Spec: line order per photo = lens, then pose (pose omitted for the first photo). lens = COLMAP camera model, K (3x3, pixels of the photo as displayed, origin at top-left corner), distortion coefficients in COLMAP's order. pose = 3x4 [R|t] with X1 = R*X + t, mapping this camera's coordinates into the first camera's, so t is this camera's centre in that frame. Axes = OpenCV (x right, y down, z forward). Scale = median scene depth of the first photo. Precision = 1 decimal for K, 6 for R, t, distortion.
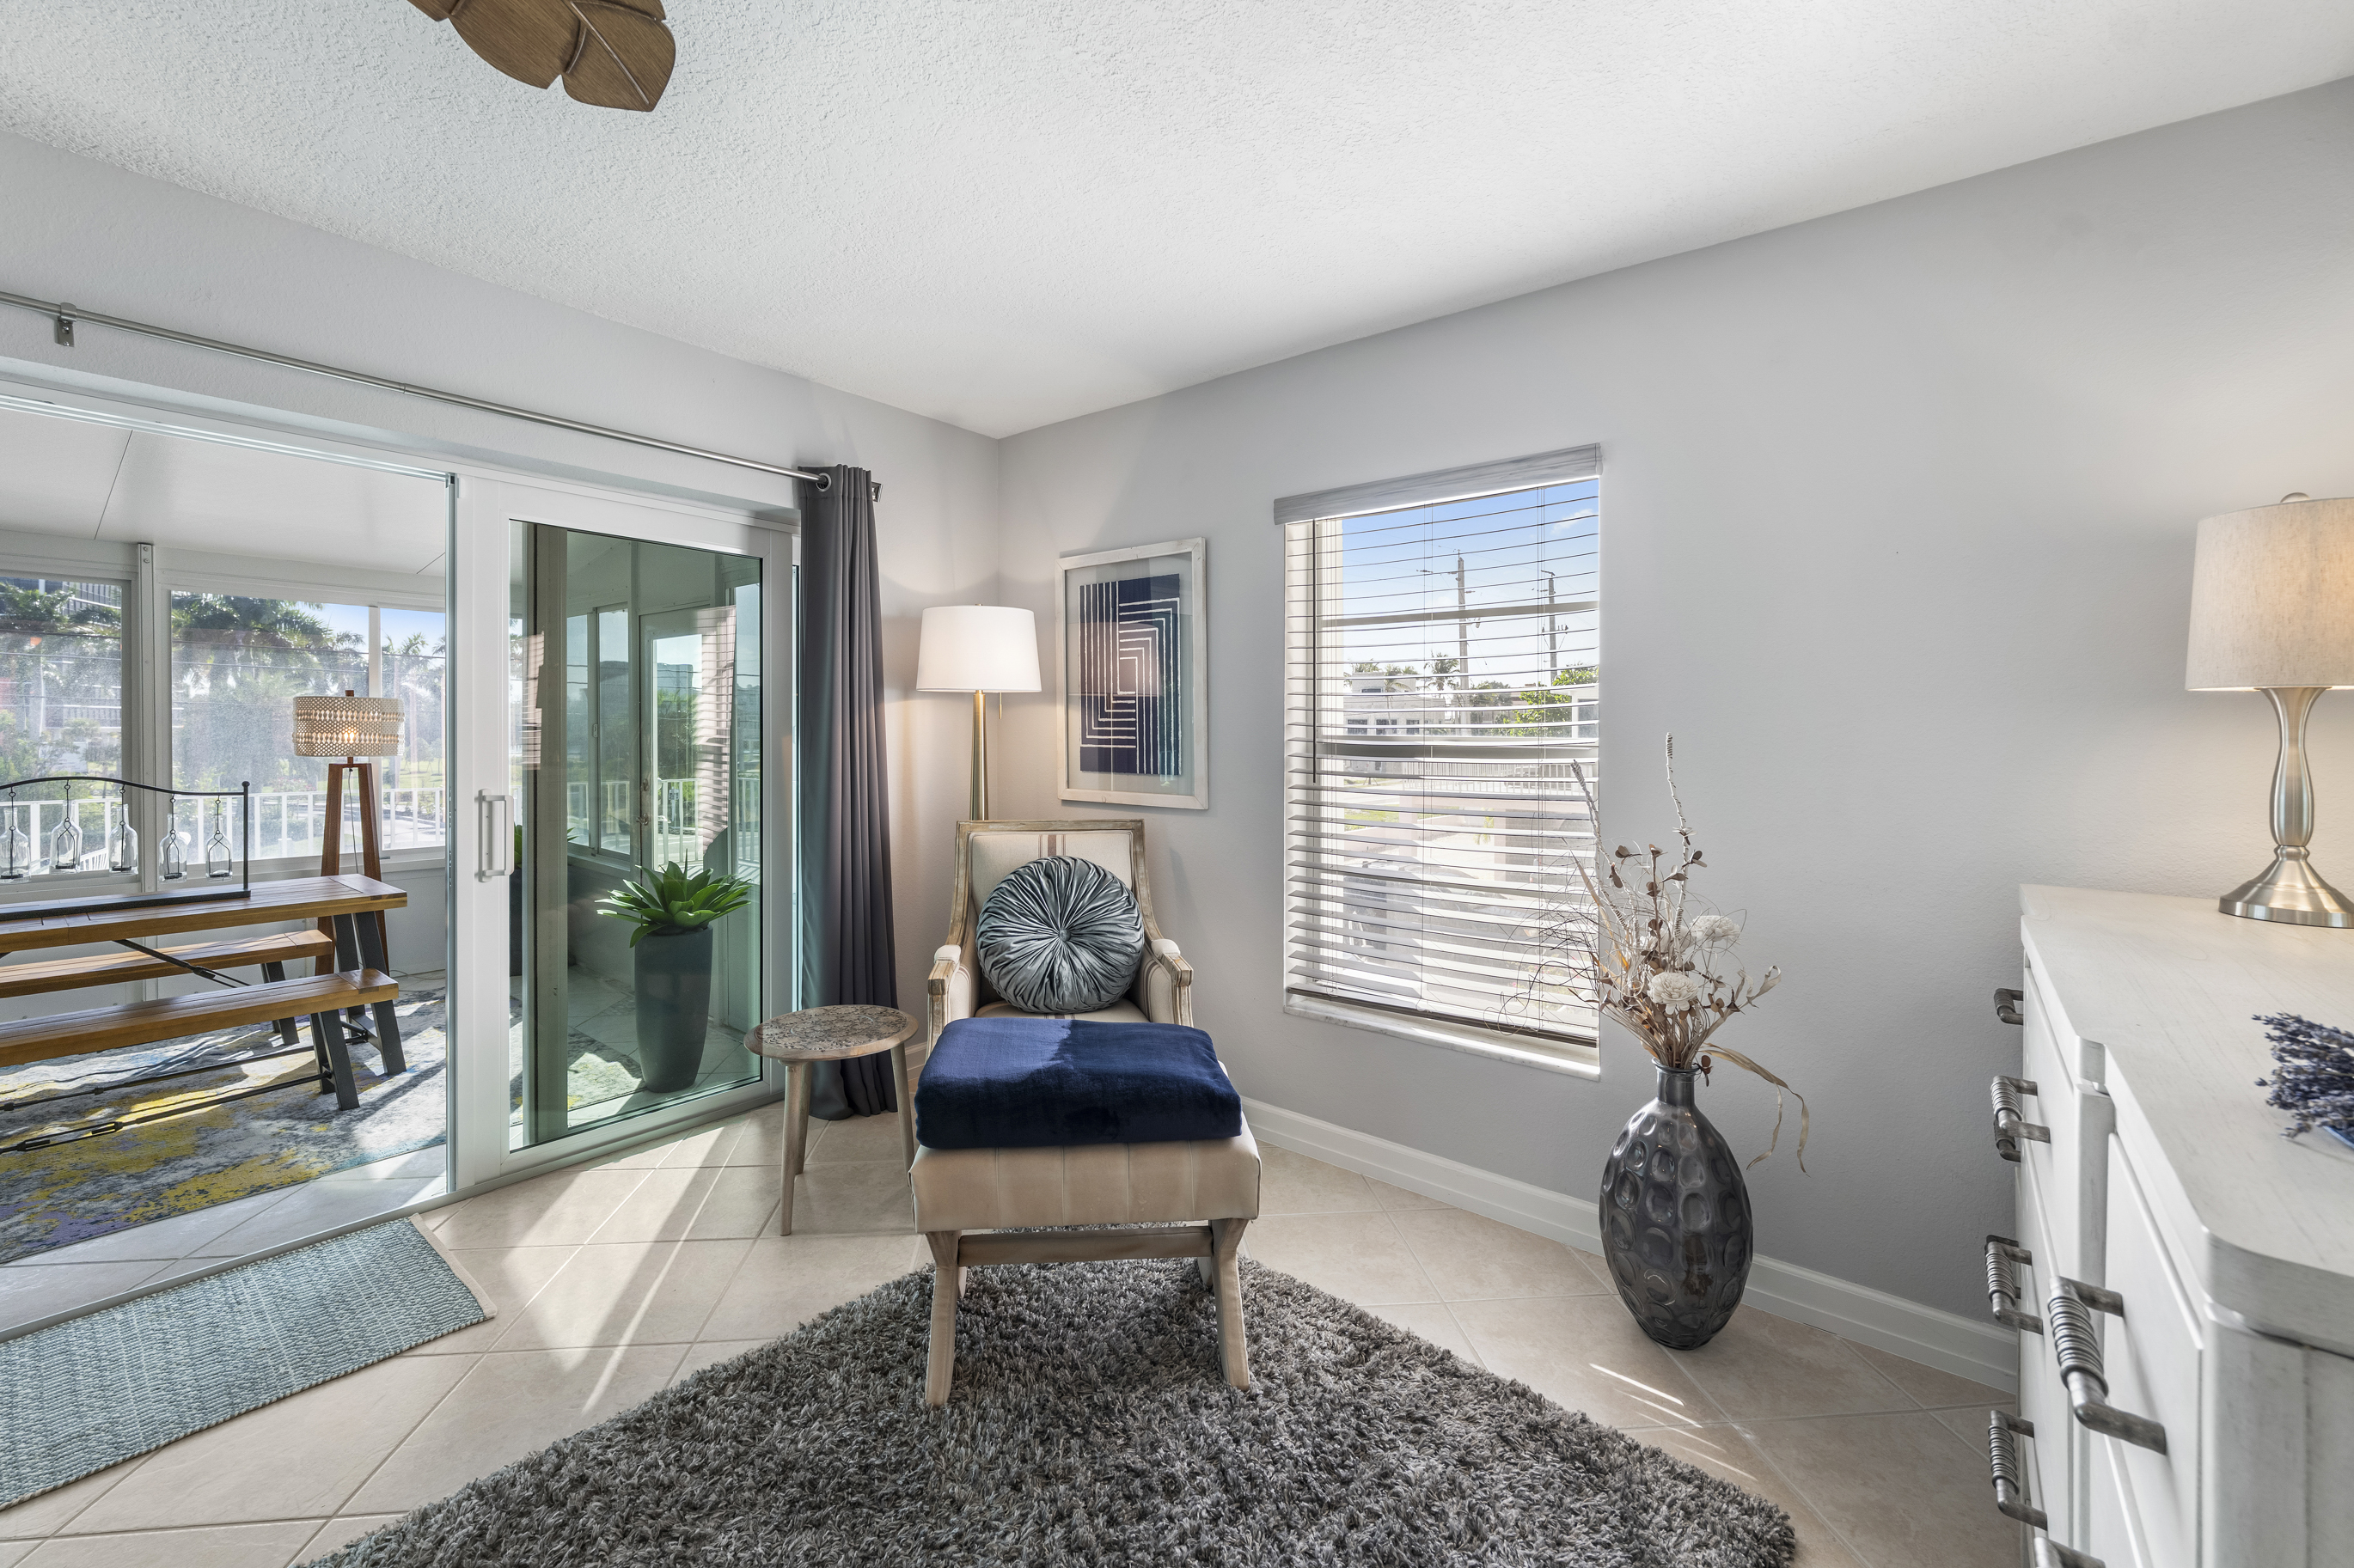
lens RADIAL K [[973.5, 0, 1198.5], [0, 973.5, 736.1], [0, 0, 1]] dist [-0.009447, 0.000962]
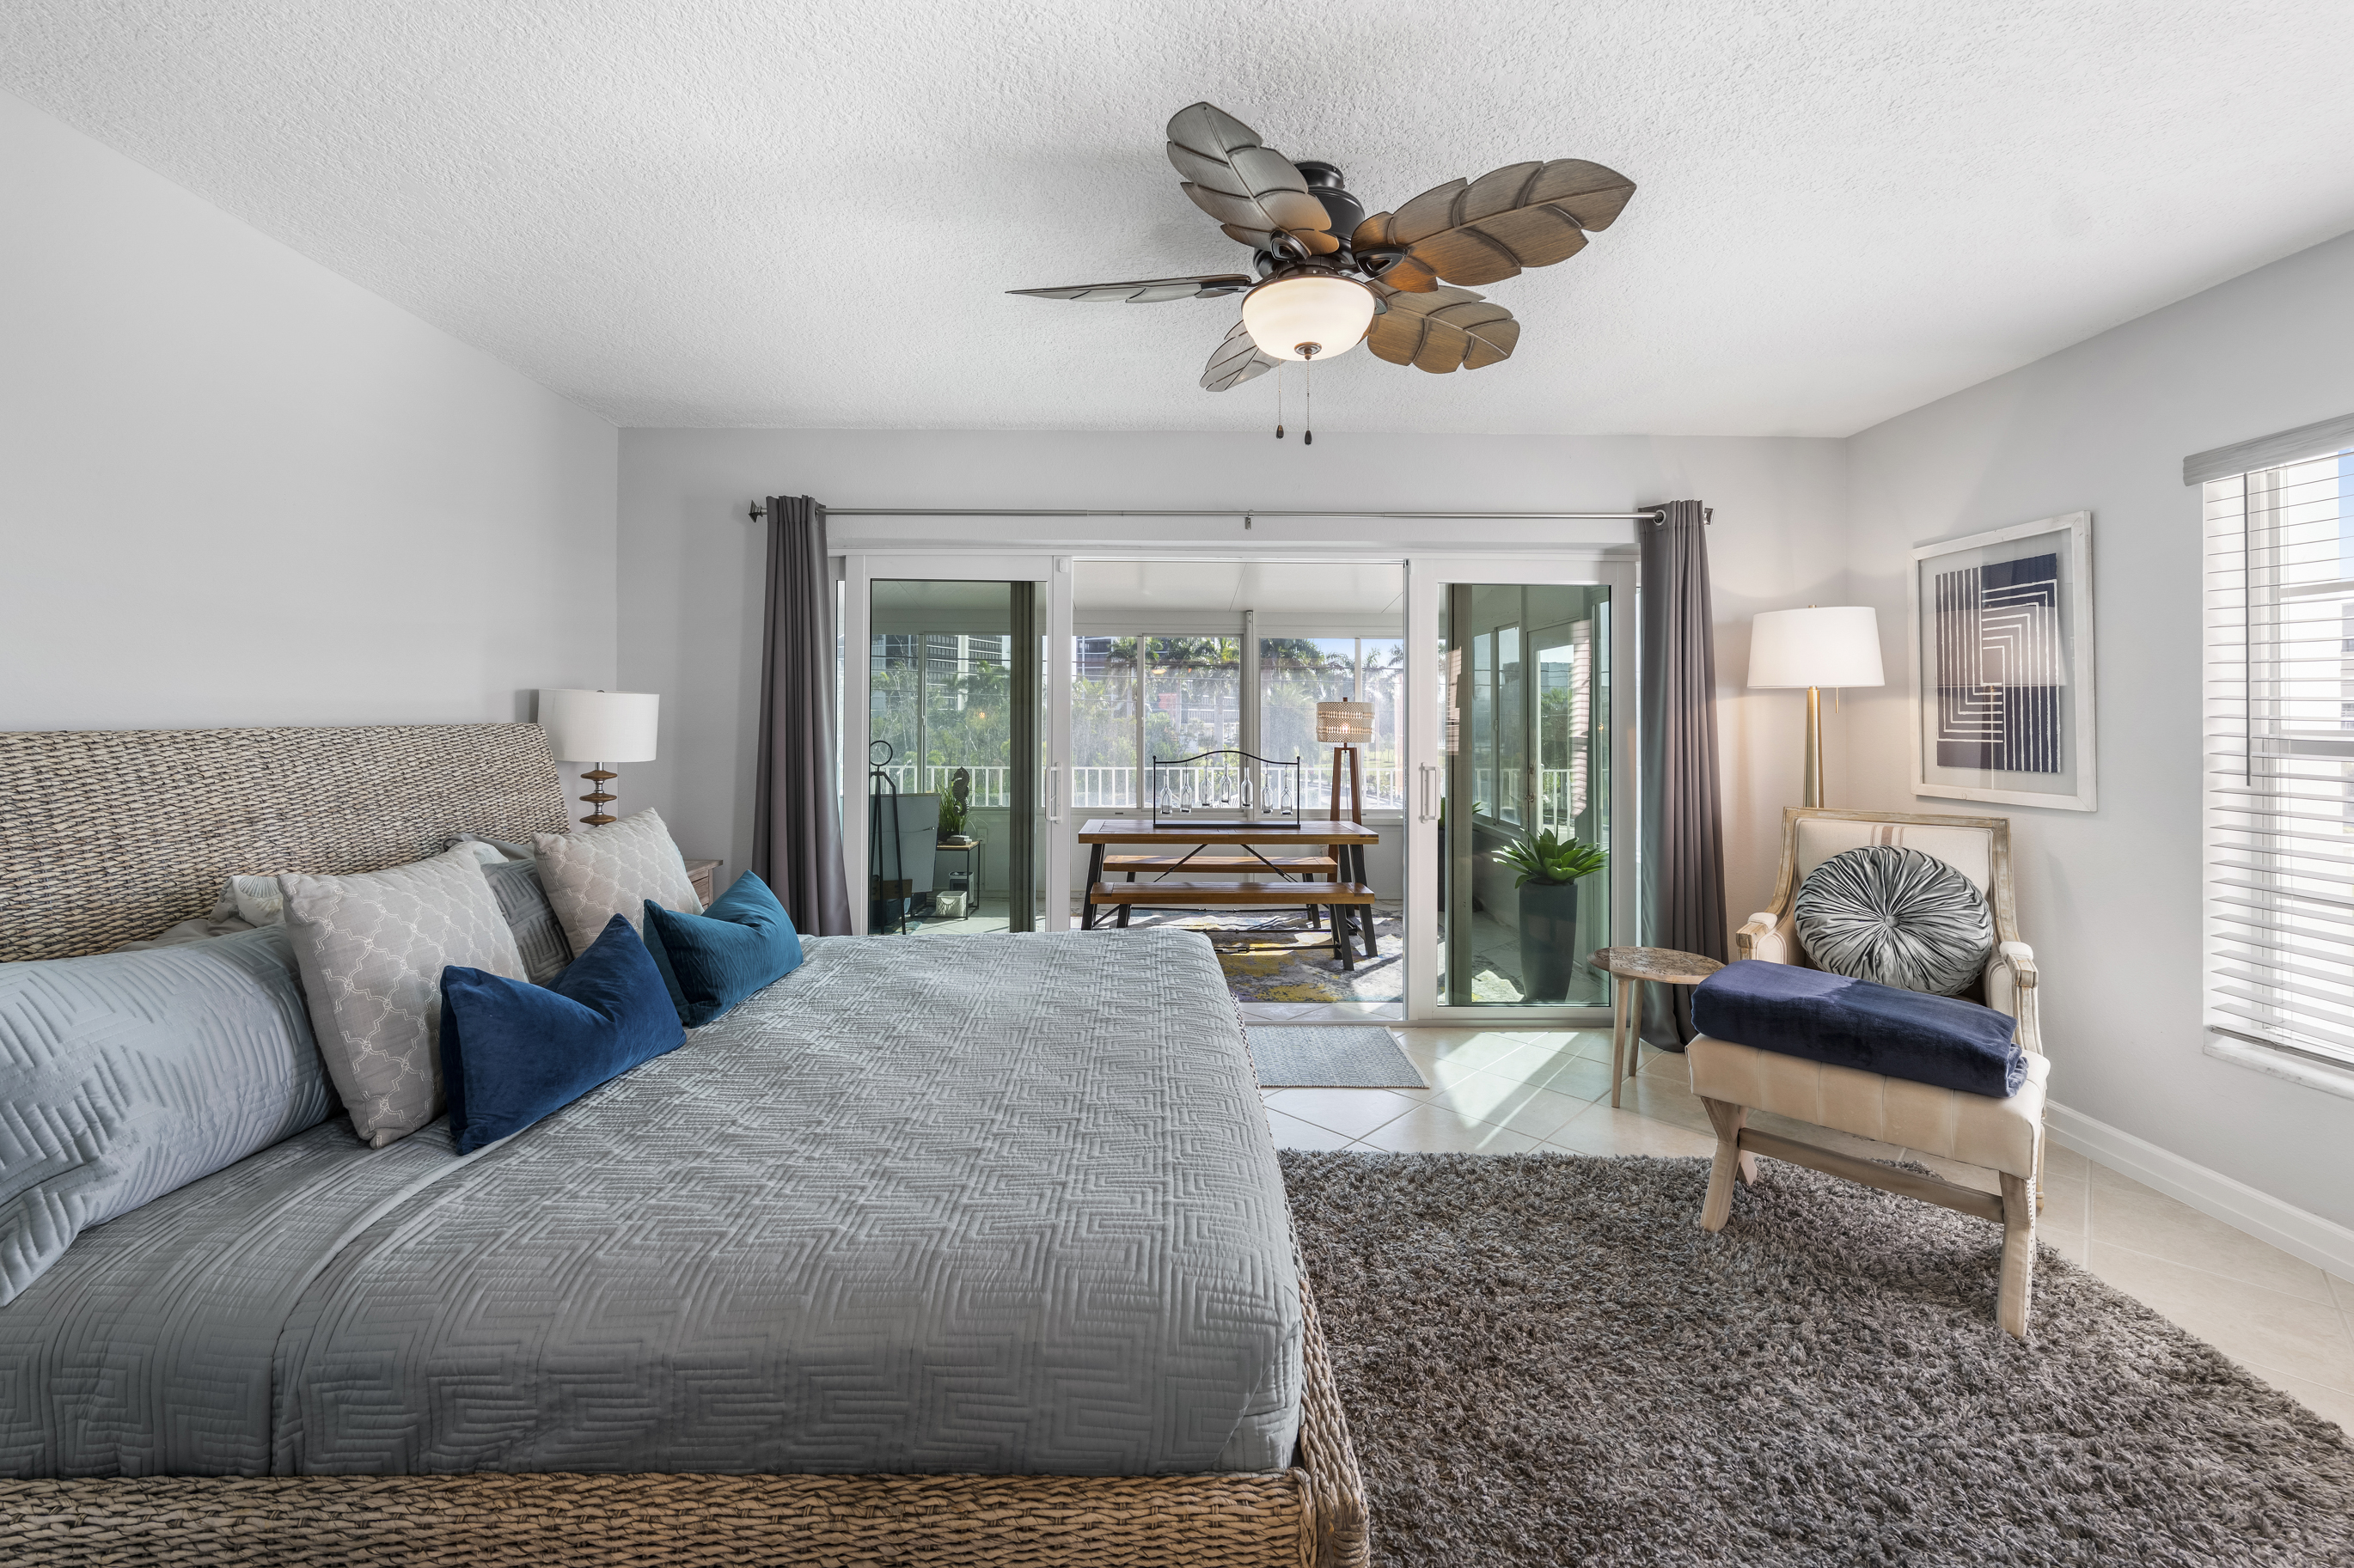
lens RADIAL K [[973.5, 0, 1178.8], [0, 973.5, 715.0], [0, 0, 1]] dist [-0.009447, 0.000962]
pose [[0.639519, -0.007980, -0.768734, 0.159162], [-0.005557, 0.999872, -0.015002, 0.004352], [0.768755, 0.013866, 0.639393, -0.228296]]
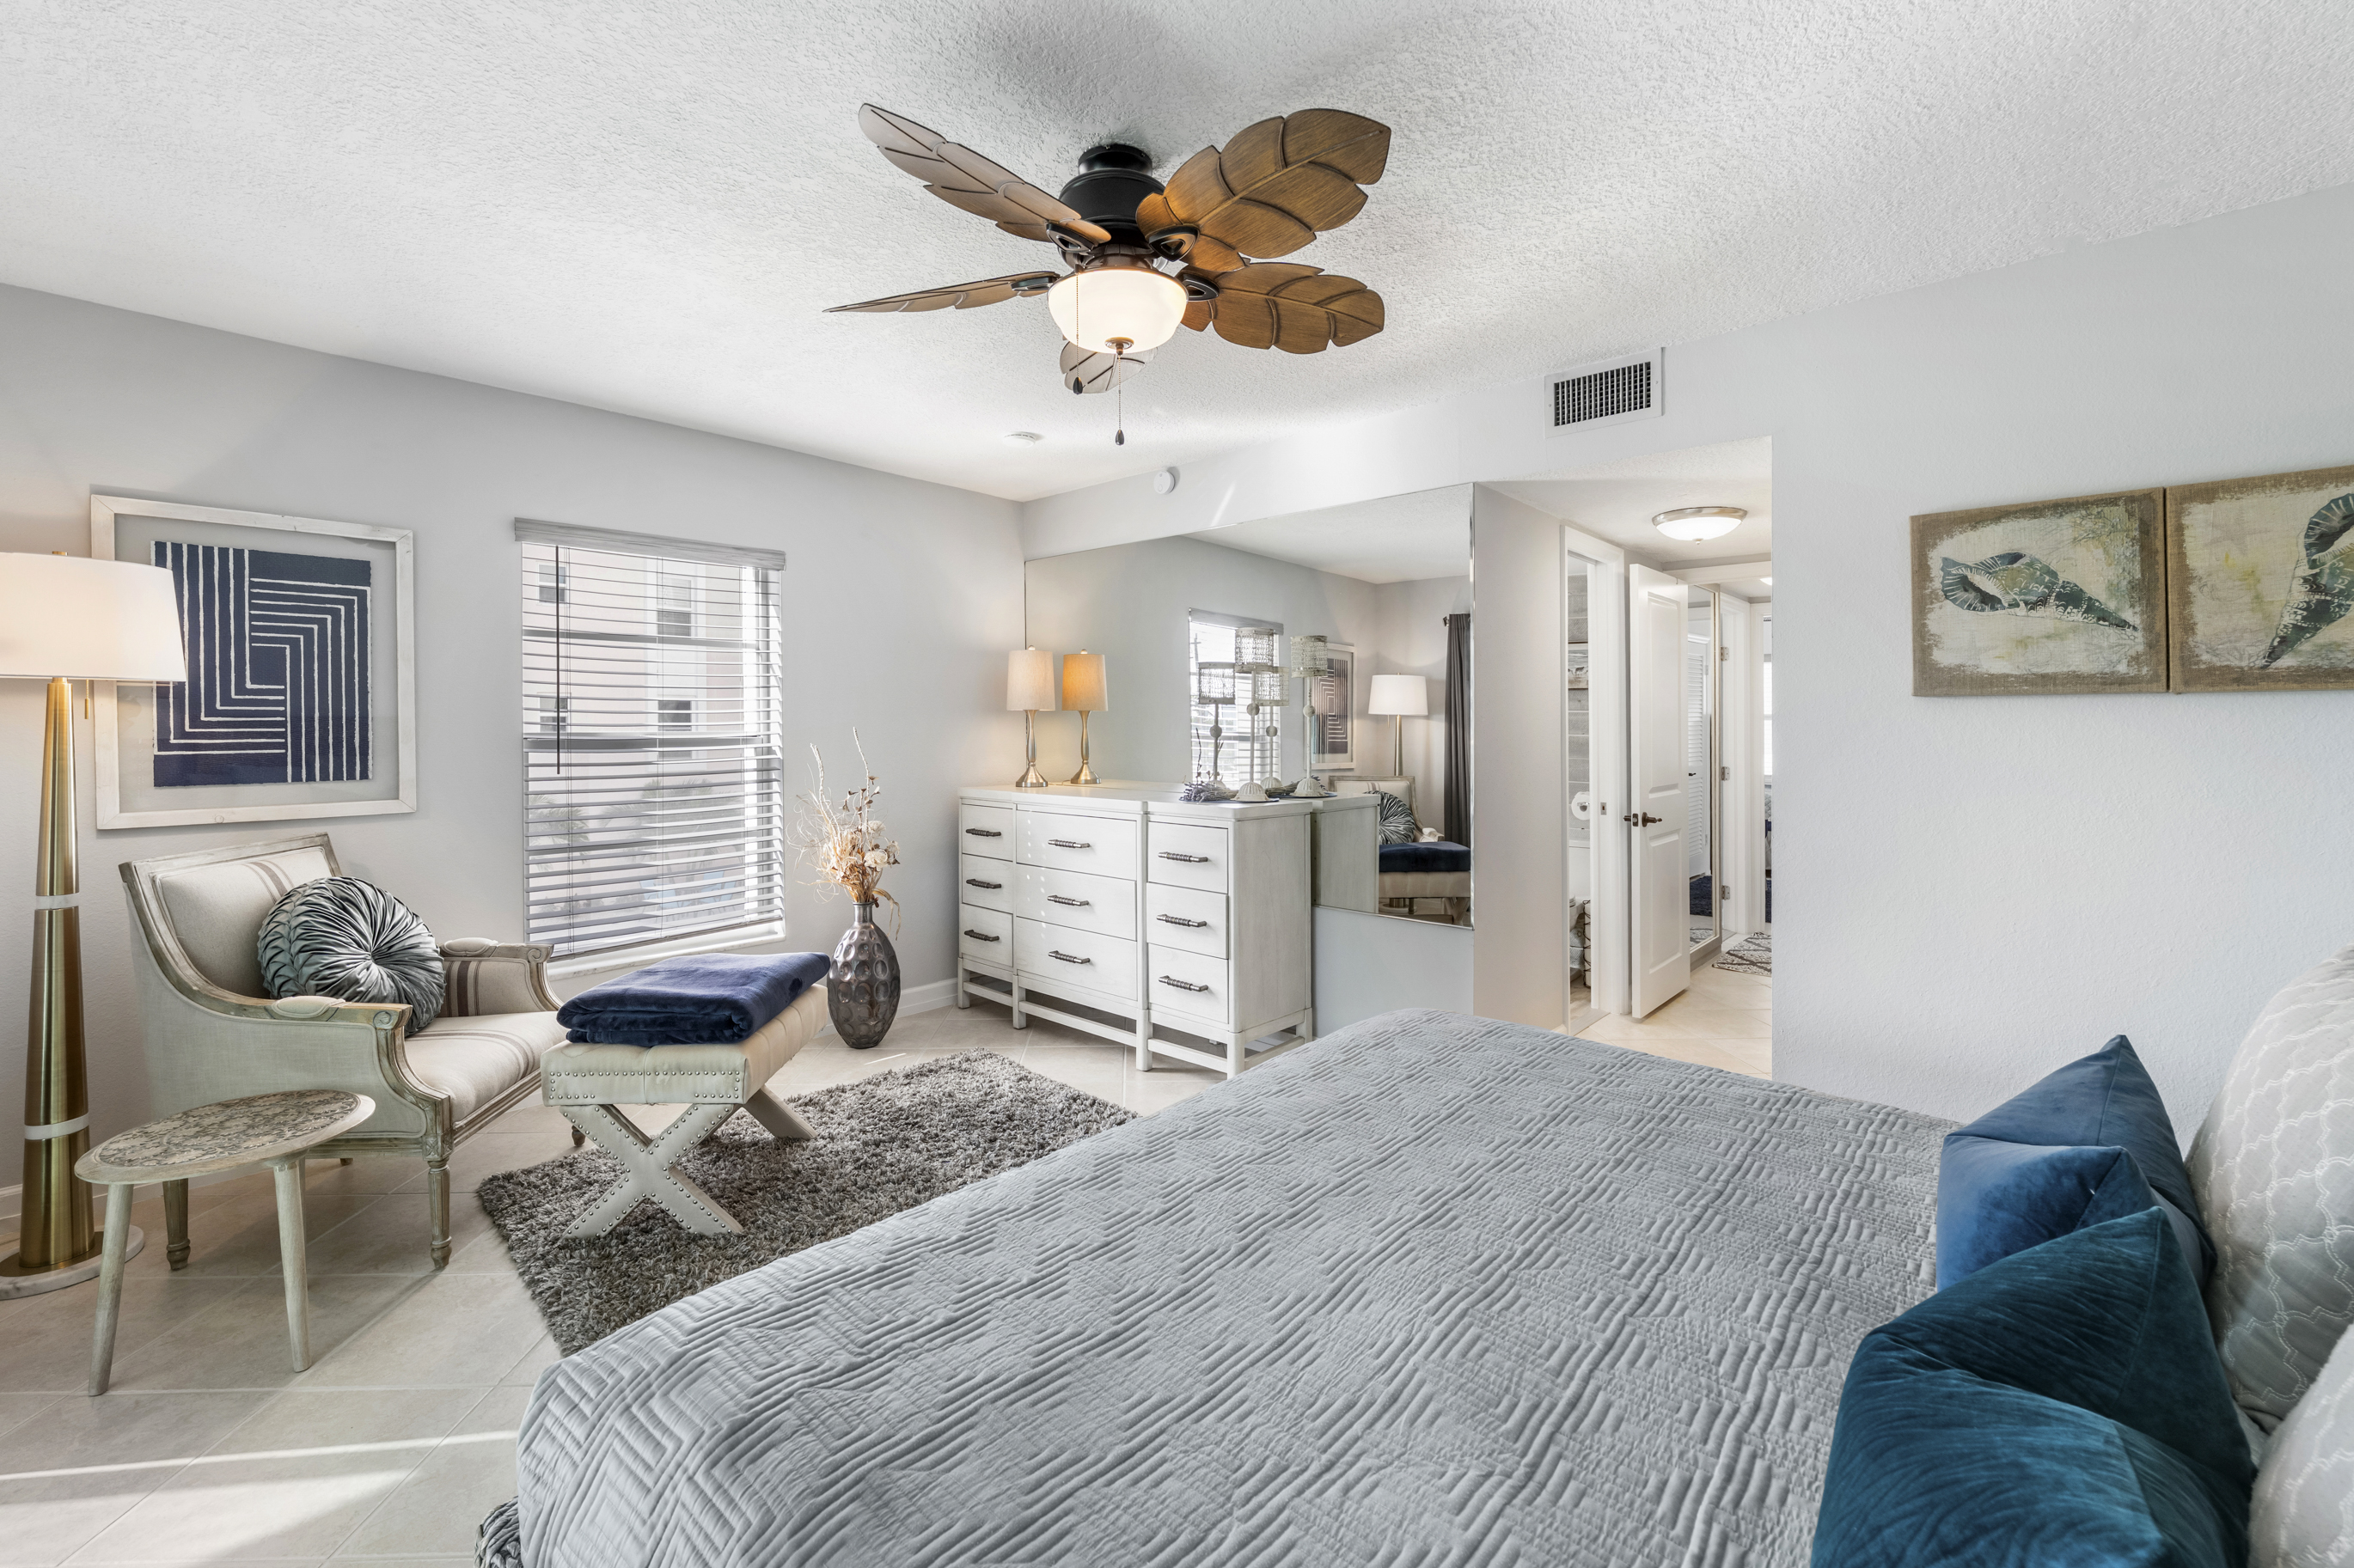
lens RADIAL K [[973.5, 0, 1151.5], [0, 973.5, 731.7], [0, 0, 1]] dist [-0.009447, 0.000962]
pose [[0.081461, -0.016477, 0.996540, -0.936634], [0.008854, 0.999836, 0.015808, -0.013170], [-0.996637, 0.007535, 0.081593, 0.191887]]
